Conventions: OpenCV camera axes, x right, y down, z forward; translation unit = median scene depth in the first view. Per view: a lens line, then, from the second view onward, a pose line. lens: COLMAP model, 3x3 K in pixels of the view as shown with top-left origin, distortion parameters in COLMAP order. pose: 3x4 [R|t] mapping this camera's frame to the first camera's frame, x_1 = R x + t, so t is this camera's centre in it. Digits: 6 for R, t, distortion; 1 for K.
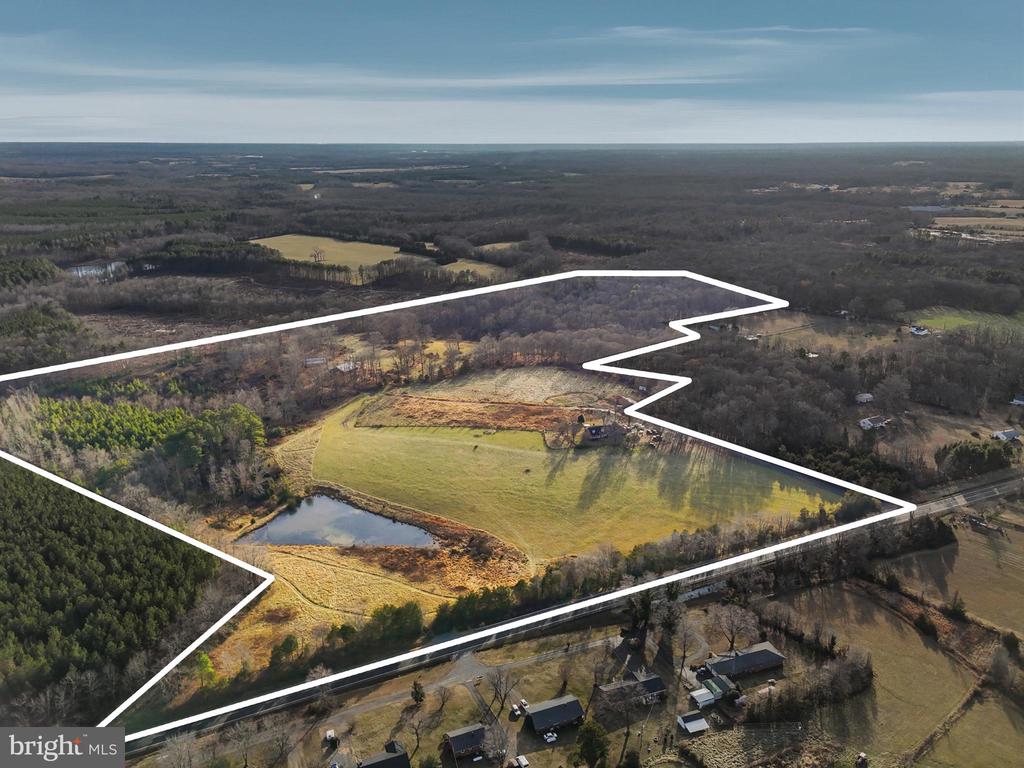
lens RADIAL K [[743.6, 0, 512.0], [0, 743.6, 384.0], [0, 0, 1]] dist [0.076406, -0.072550]
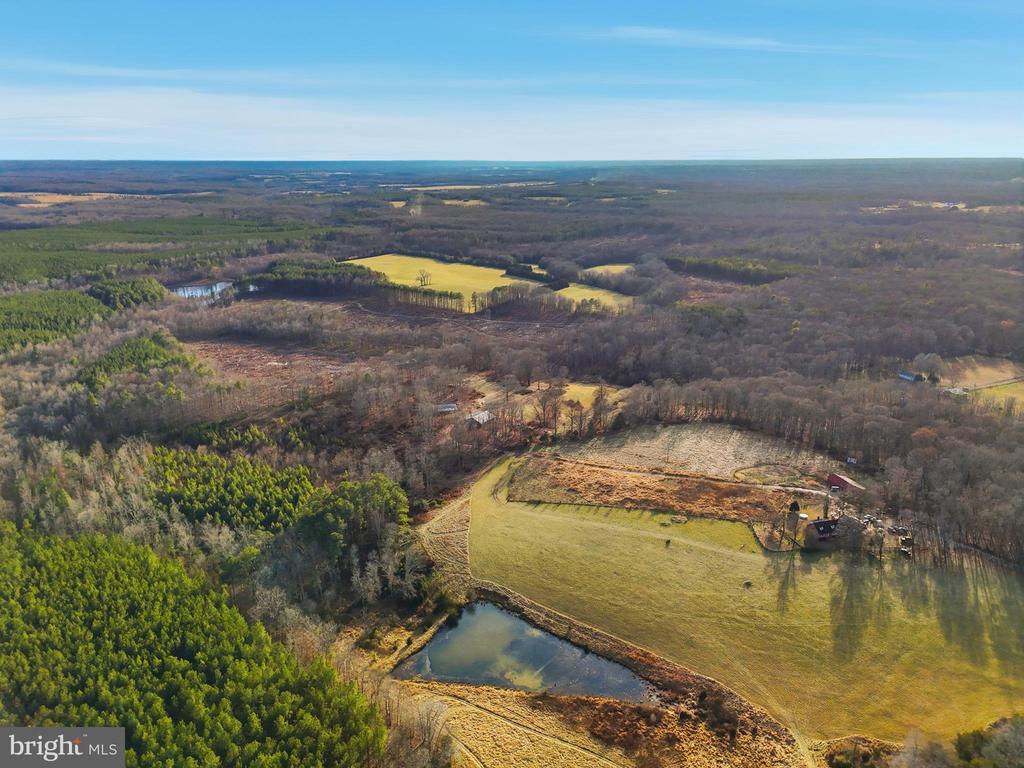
lens RADIAL K [[743.6, 0, 512.0], [0, 743.6, 384.0], [0, 0, 1]] dist [0.076406, -0.072550]
pose [[0.995012, 0.026652, -0.096132, -0.101312], [-0.028520, 0.999429, -0.018105, -0.045958], [0.095595, 0.020757, 0.995204, 0.131395]]
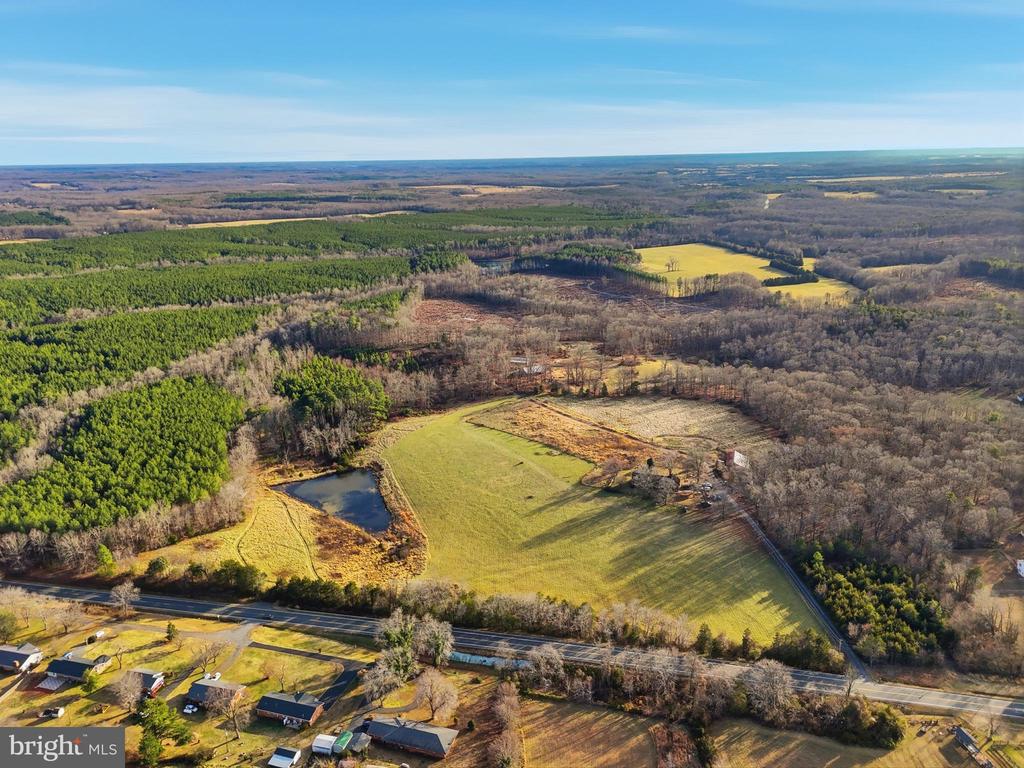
lens RADIAL K [[743.6, 0, 512.0], [0, 743.6, 384.0], [0, 0, 1]] dist [0.076406, -0.072550]
pose [[0.791088, 0.166603, -0.588577, 0.361706], [-0.172918, 0.983858, 0.046078, -0.044677], [0.586753, 0.065324, 0.807127, 0.134331]]
